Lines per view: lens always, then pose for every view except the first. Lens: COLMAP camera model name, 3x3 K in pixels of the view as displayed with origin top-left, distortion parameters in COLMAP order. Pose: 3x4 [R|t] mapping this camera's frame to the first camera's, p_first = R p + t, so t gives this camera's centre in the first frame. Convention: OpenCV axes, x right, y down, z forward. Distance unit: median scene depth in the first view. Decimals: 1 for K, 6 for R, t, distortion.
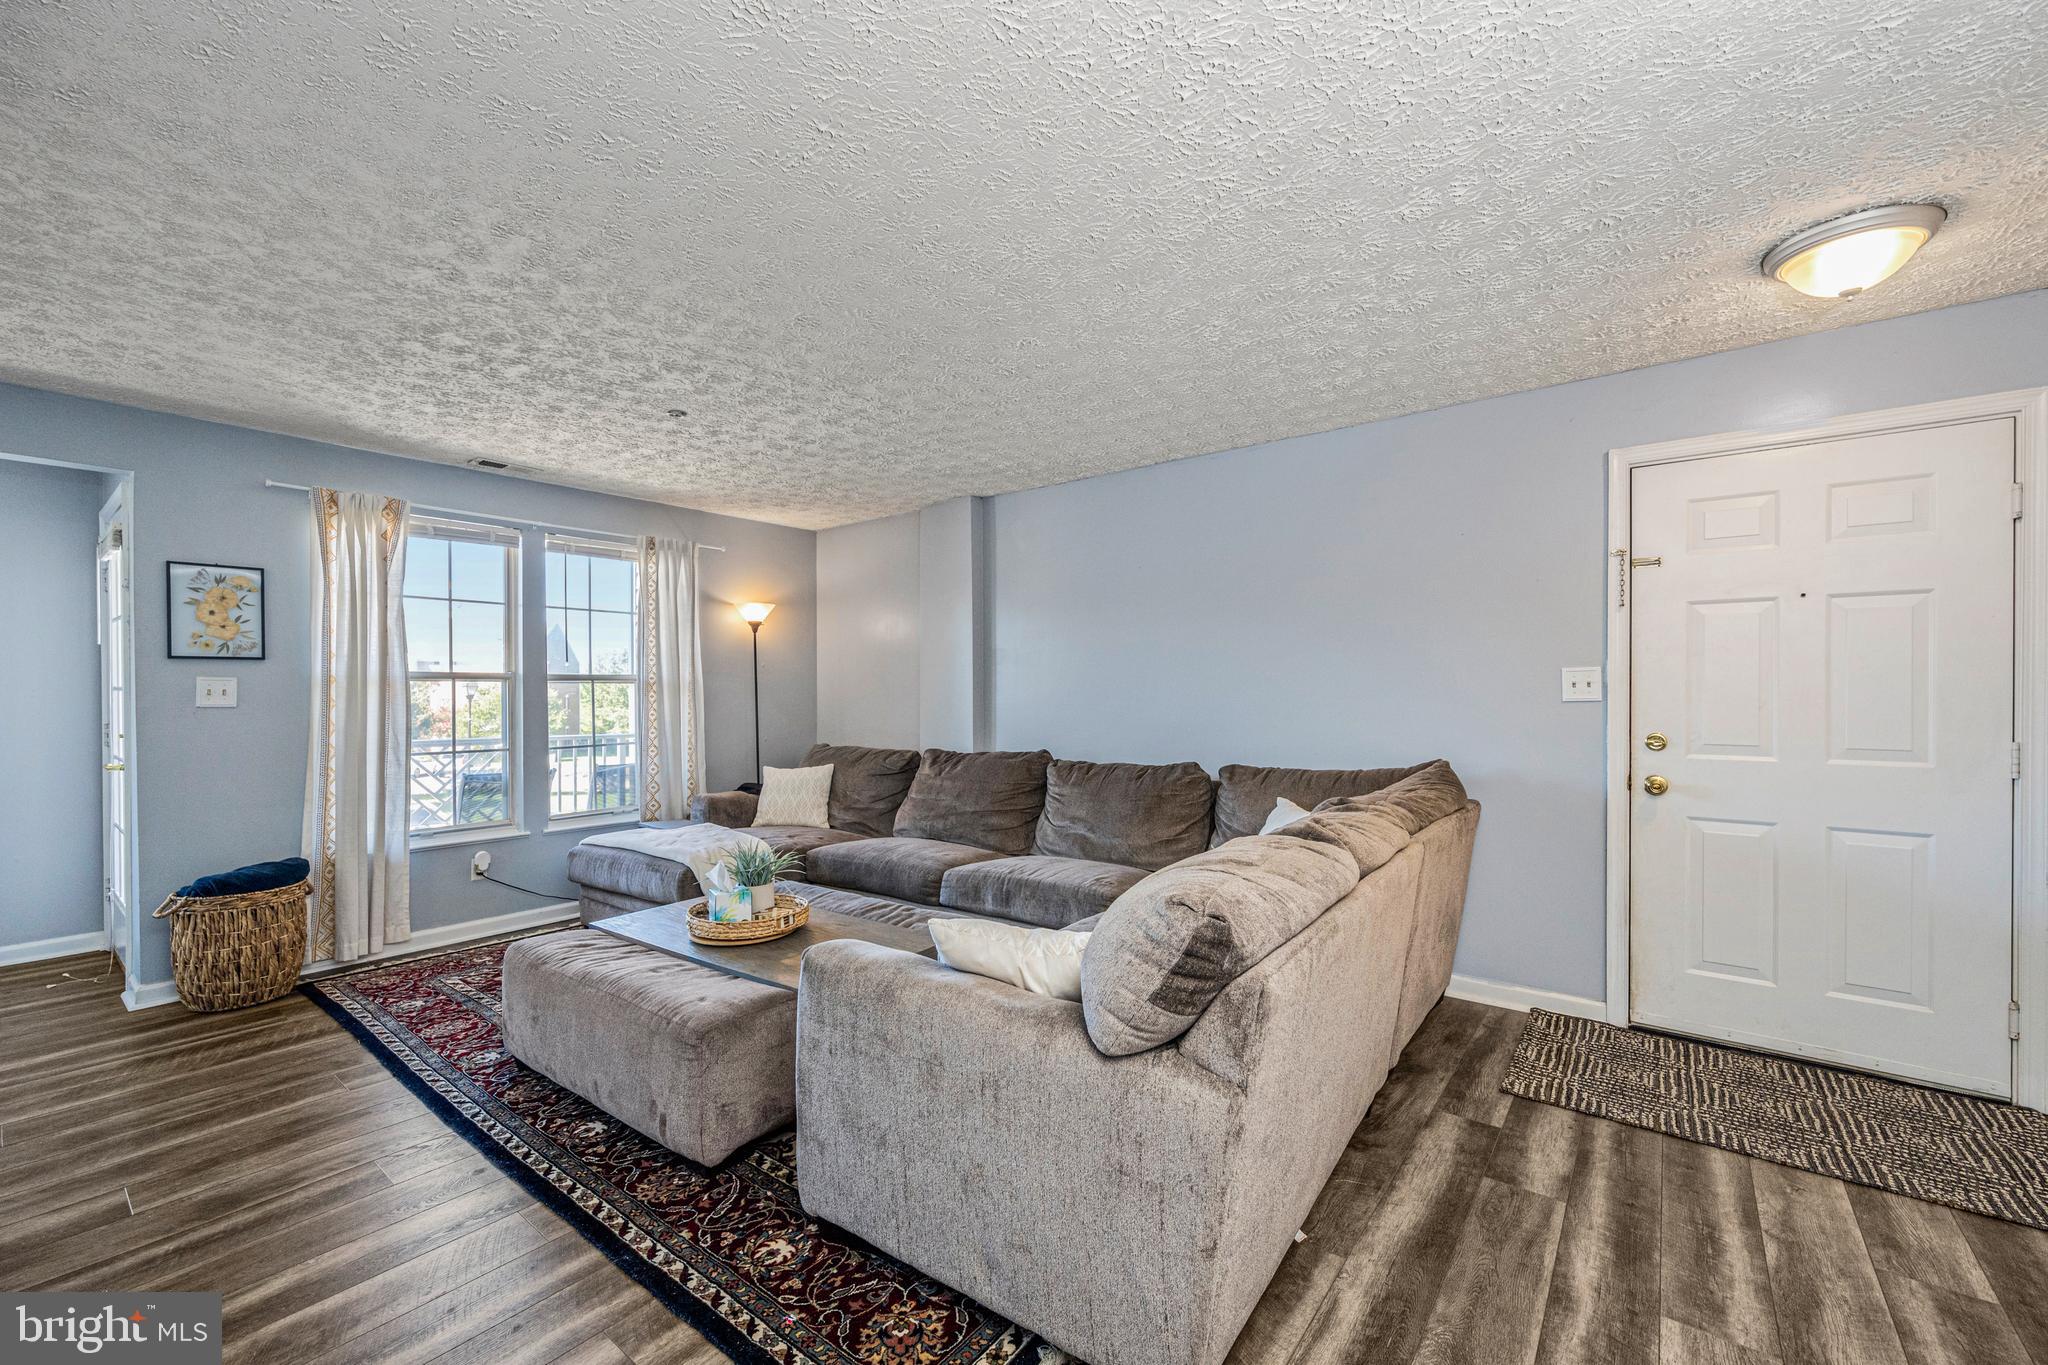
lens RADIAL K [[826.4, 0, 1035.0], [0, 826.4, 698.0], [0, 0, 1]] dist [-0.003485, 0.002407]
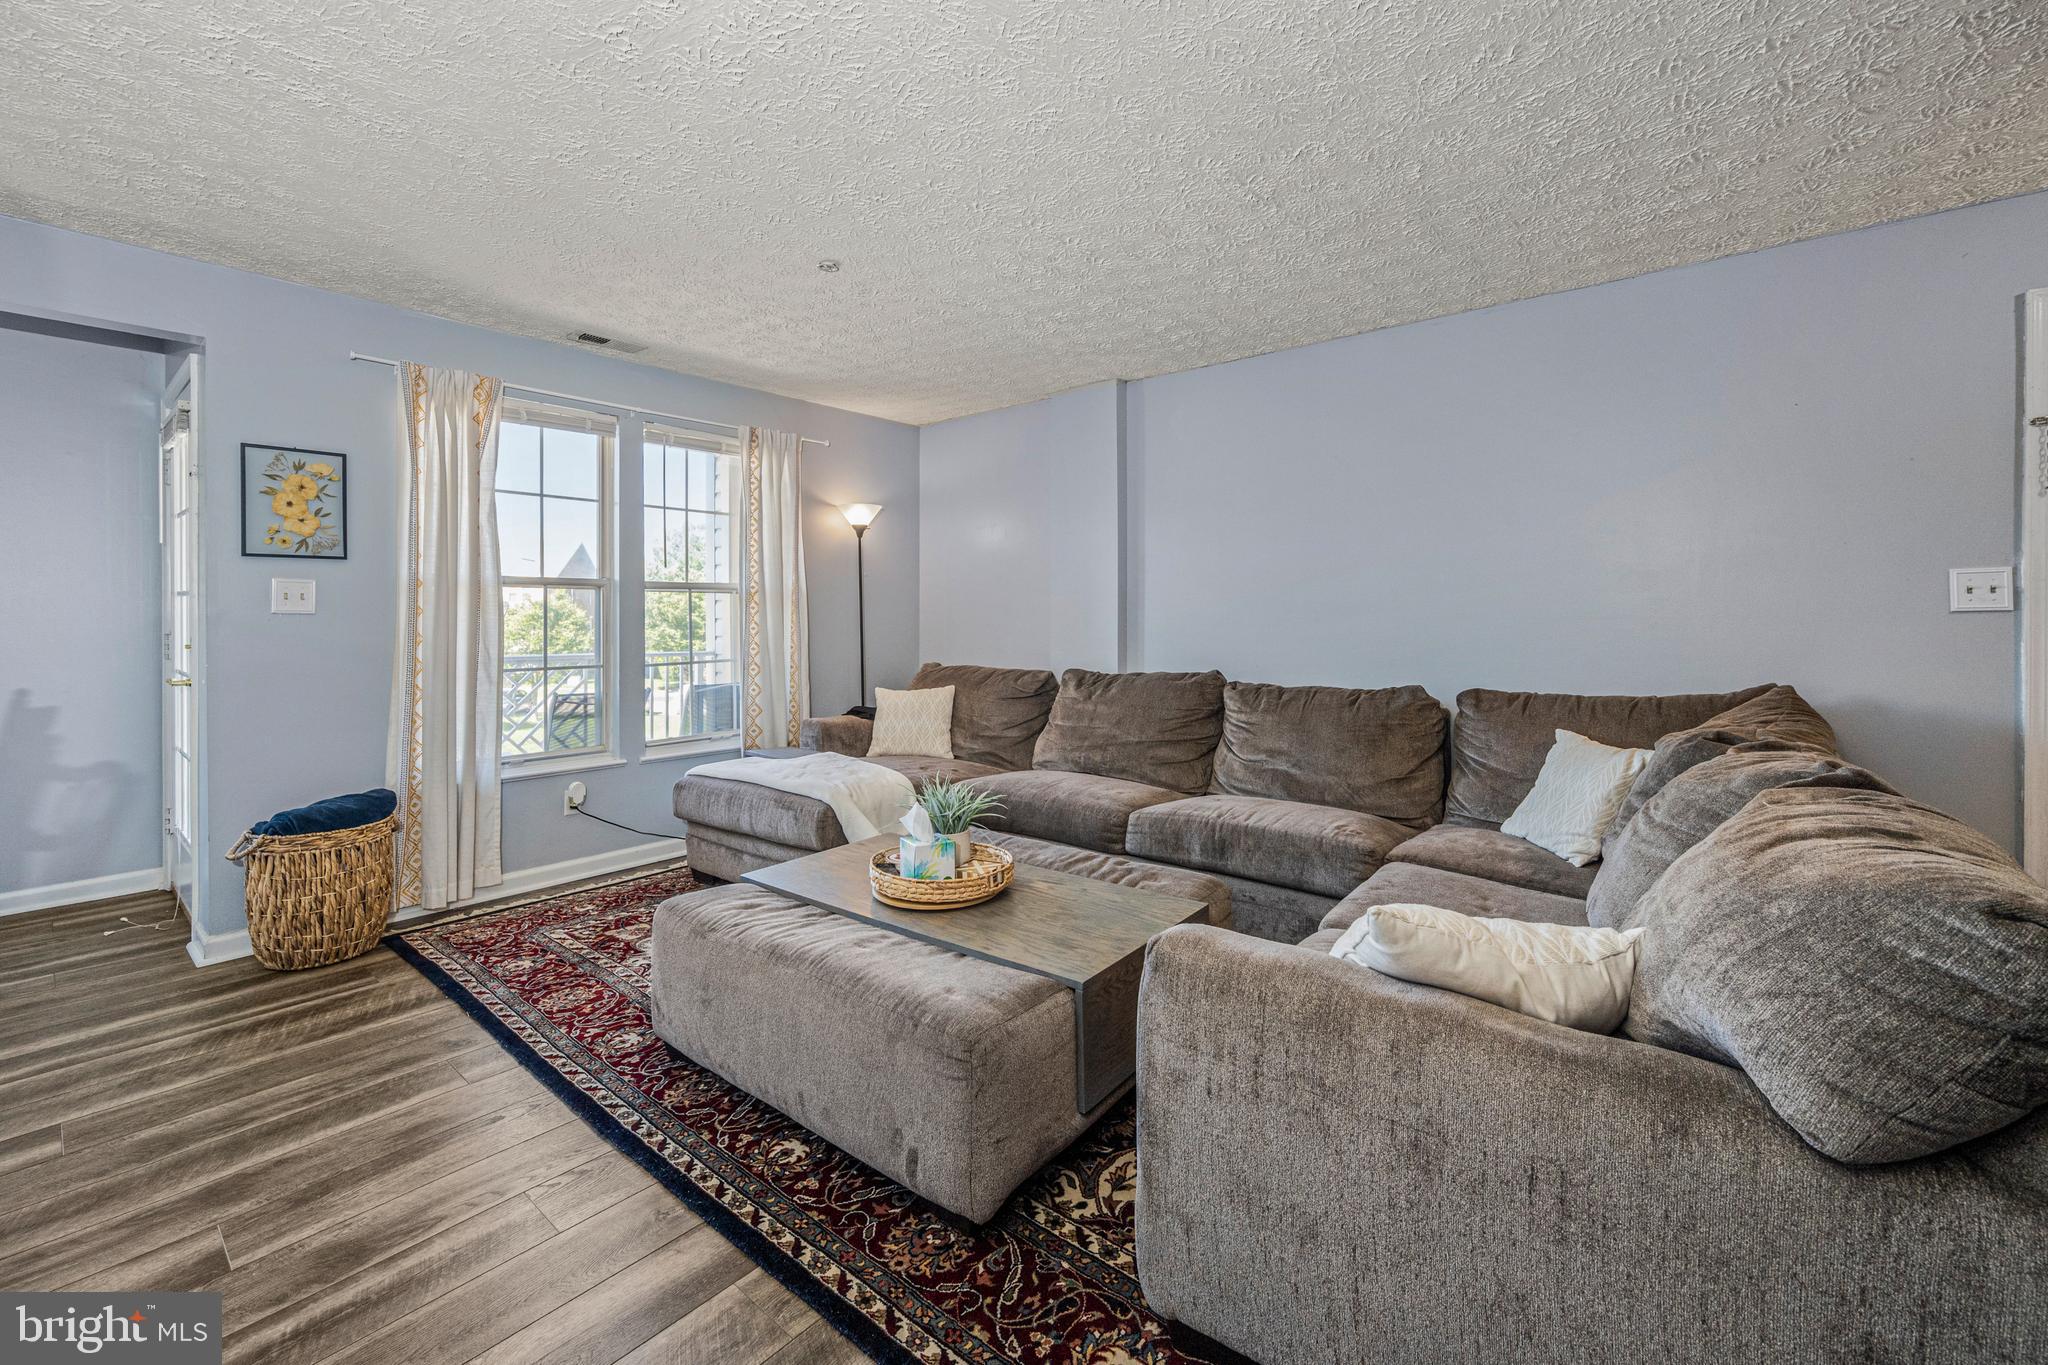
lens RADIAL K [[826.4, 0, 1001.1], [0, 826.4, 622.8], [0, 0, 1]] dist [-0.003485, 0.002407]
pose [[0.999367, 0.004485, -0.035288, -0.233034], [-0.004511, 0.999990, -0.000667, 0.018885], [0.035284, 0.000826, 0.999377, 0.171917]]
